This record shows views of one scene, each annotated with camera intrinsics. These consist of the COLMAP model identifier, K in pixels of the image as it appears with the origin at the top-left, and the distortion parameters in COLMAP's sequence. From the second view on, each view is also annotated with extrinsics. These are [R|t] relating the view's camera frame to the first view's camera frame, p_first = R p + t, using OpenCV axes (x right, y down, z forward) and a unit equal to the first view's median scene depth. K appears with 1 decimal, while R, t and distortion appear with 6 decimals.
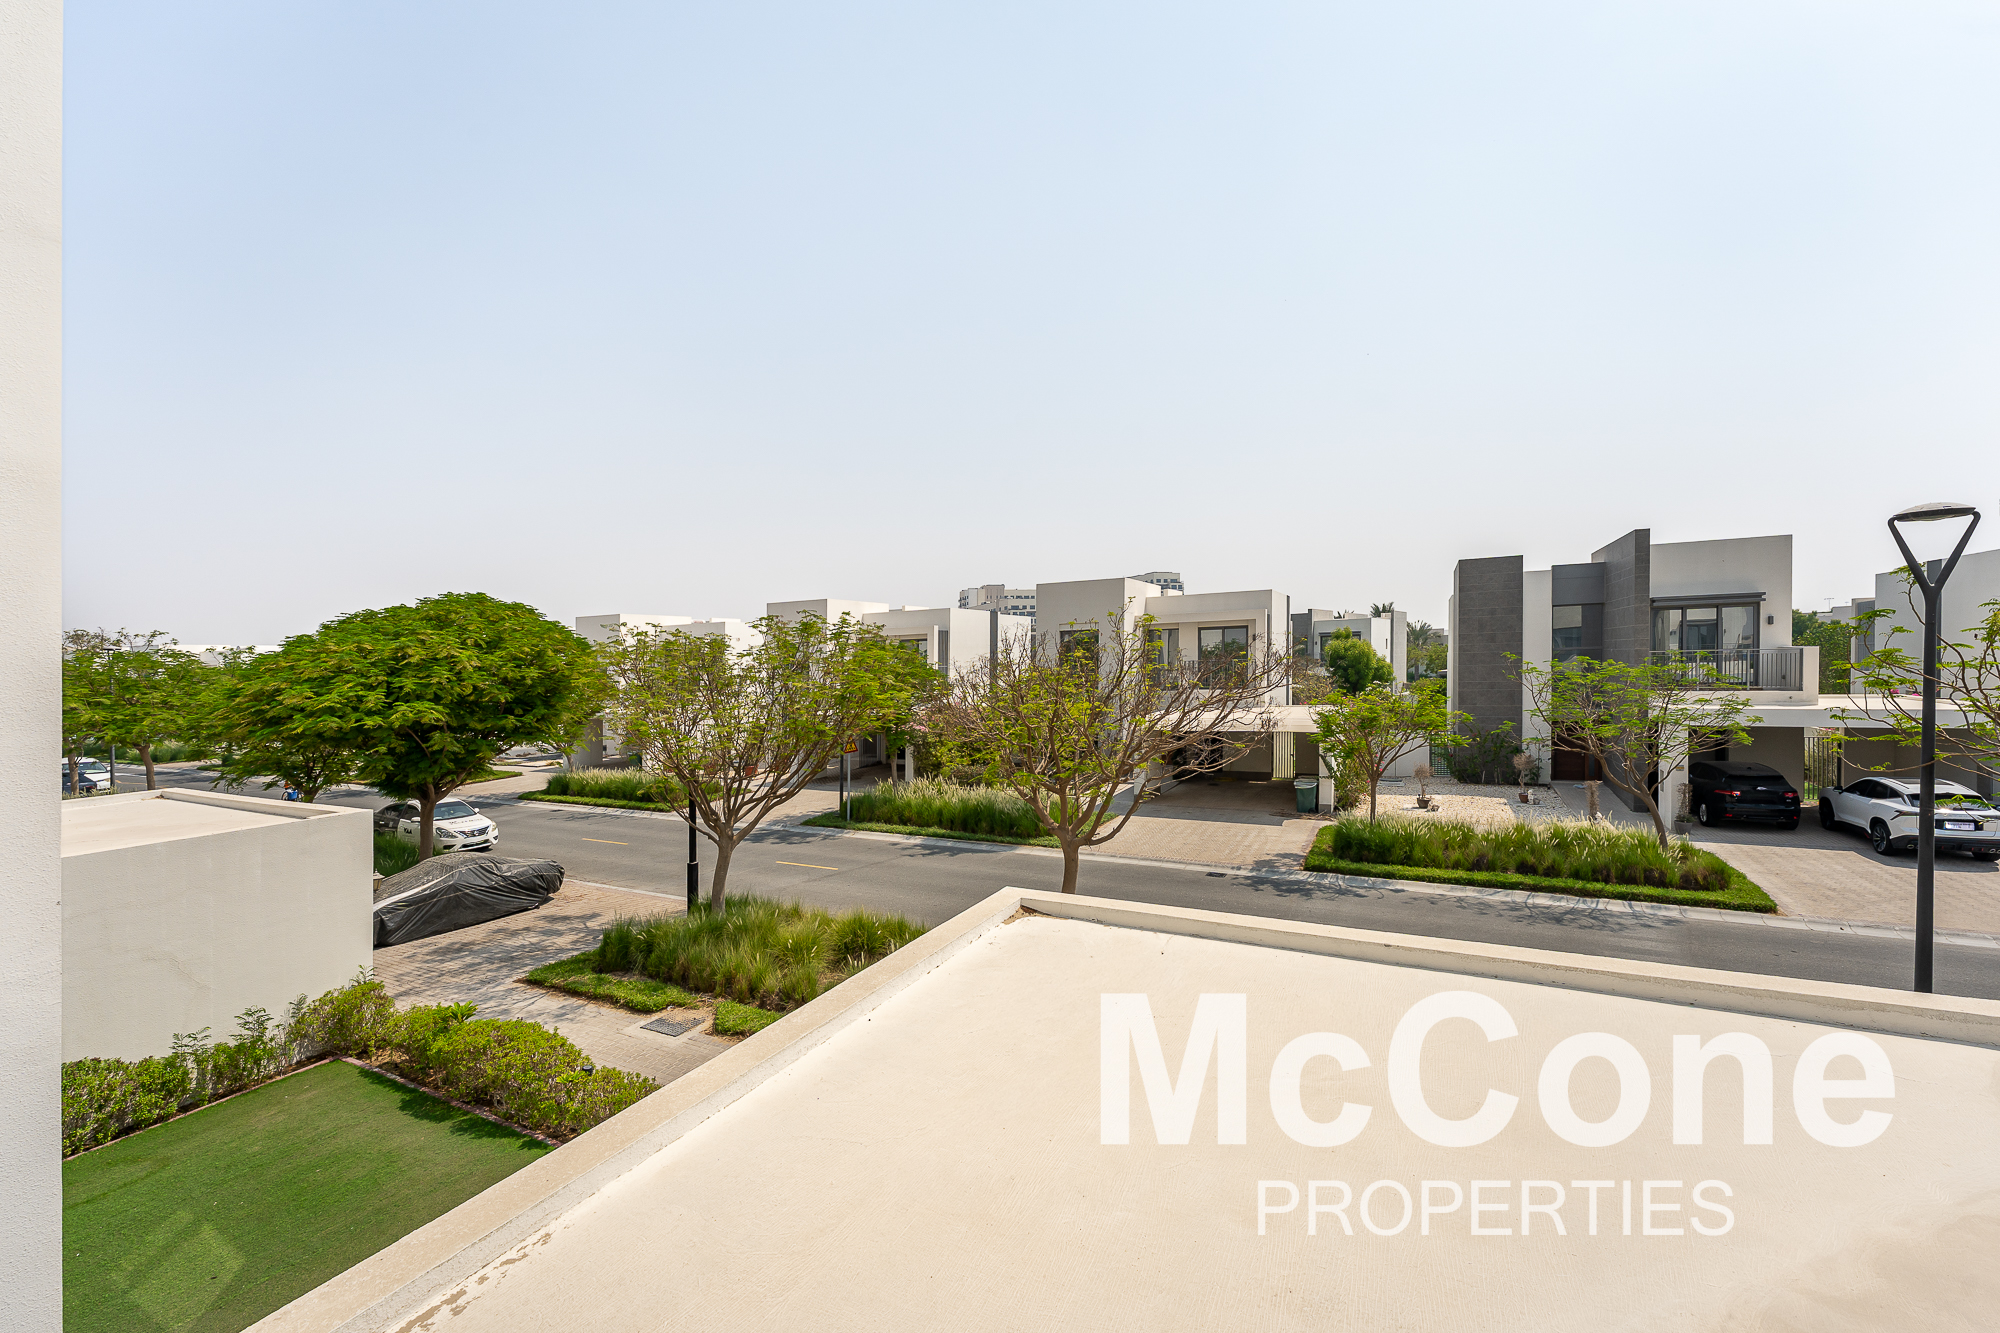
lens RADIAL K [[810.7, 0, 982.6], [0, 810.7, 655.6], [0, 0, 1]] dist [-0.004333, -0.000270]
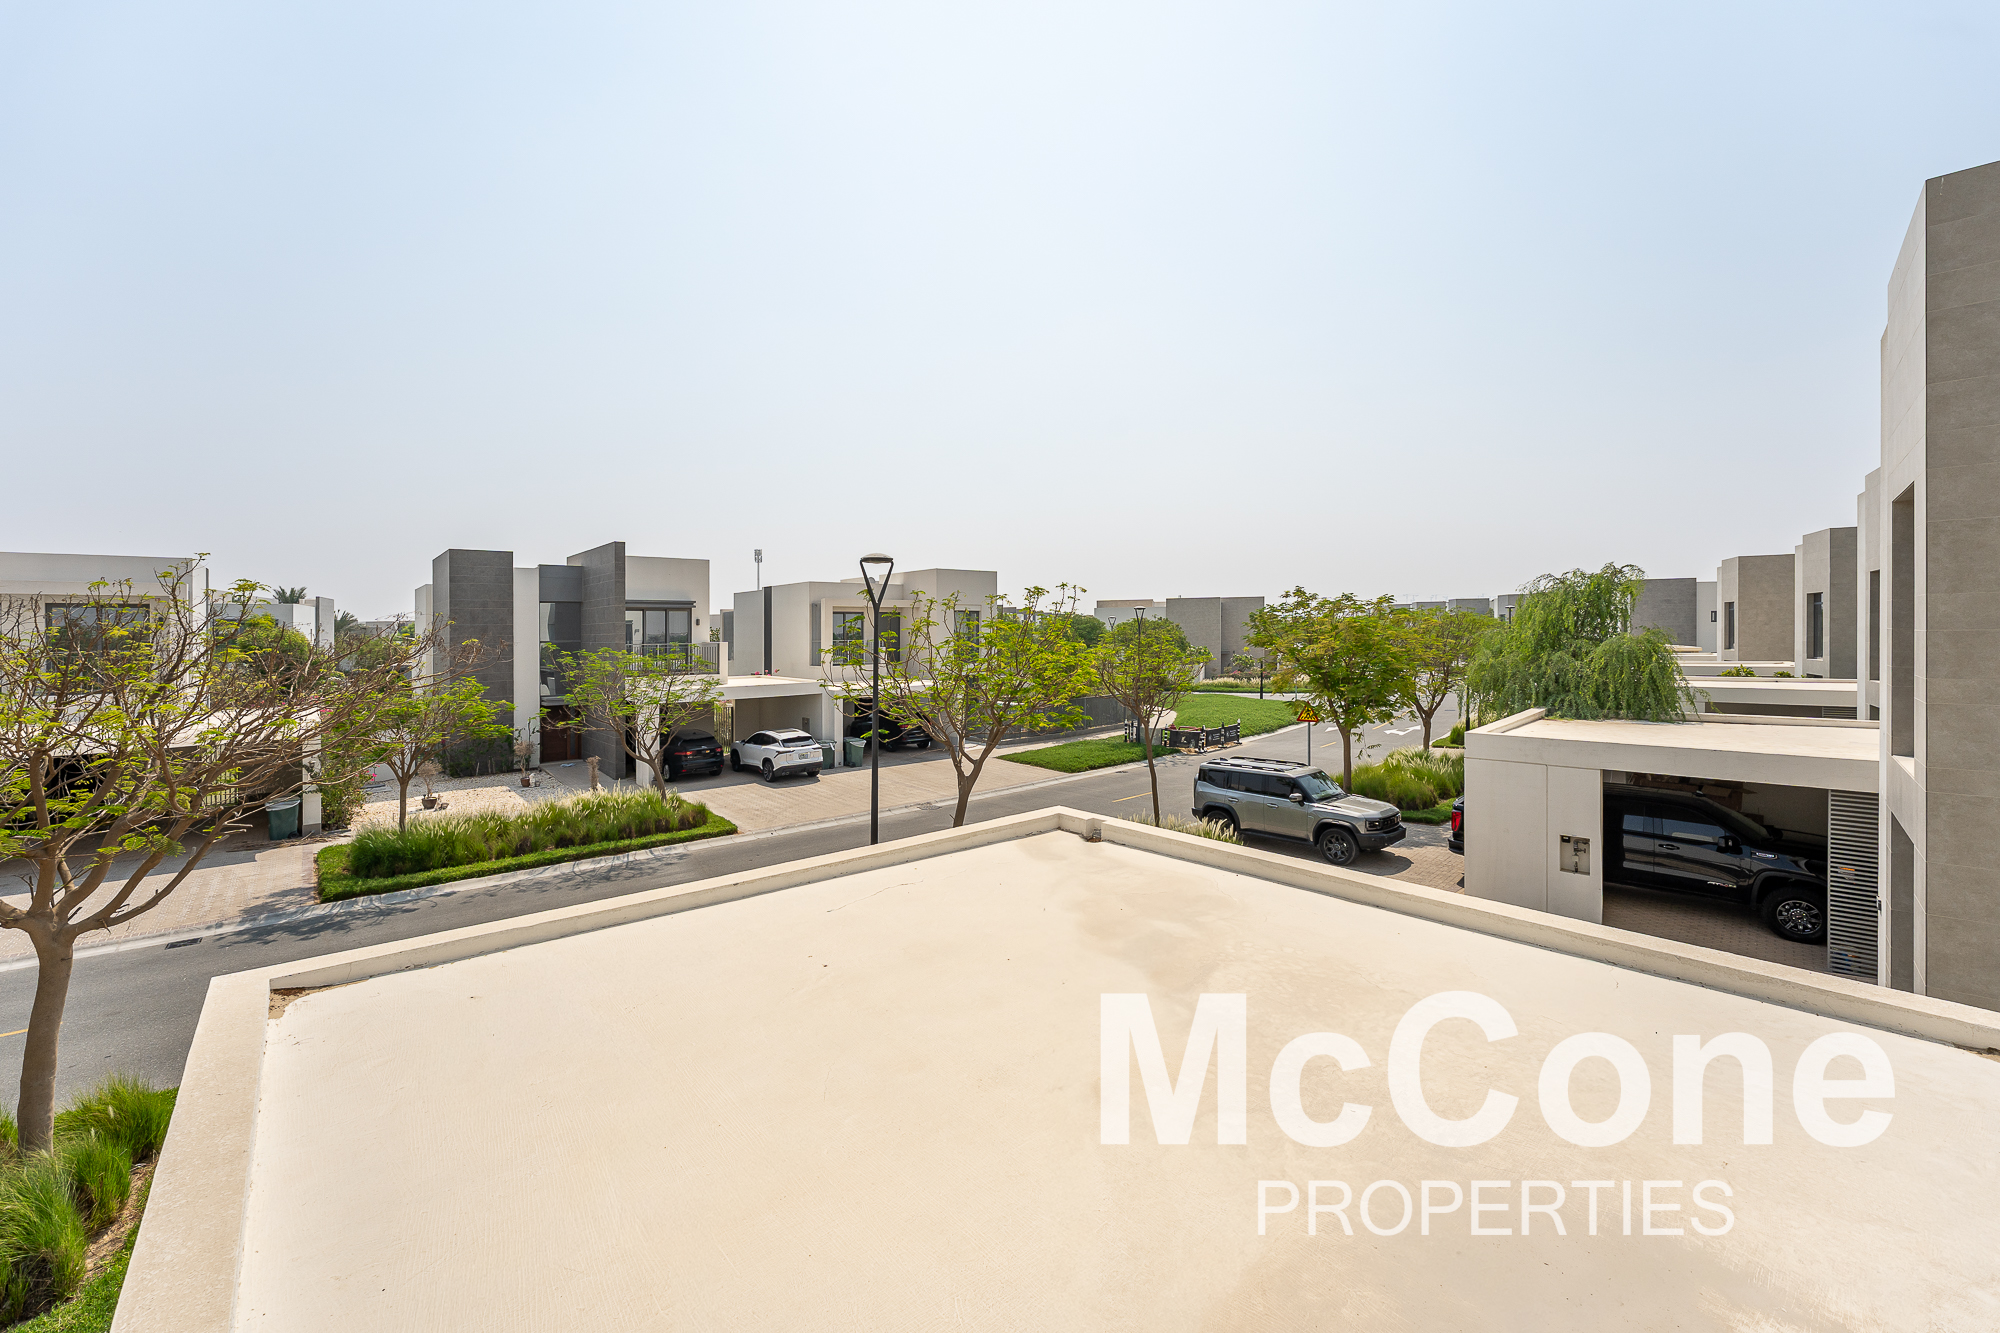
lens RADIAL K [[810.7, 0, 987.6], [0, 810.7, 656.2], [0, 0, 1]] dist [-0.004333, -0.000270]
pose [[0.394004, -0.005109, 0.919095, -0.096511], [-0.002627, 0.999974, 0.006685, 0.003822], [-0.919105, -0.005048, 0.393980, 0.044138]]
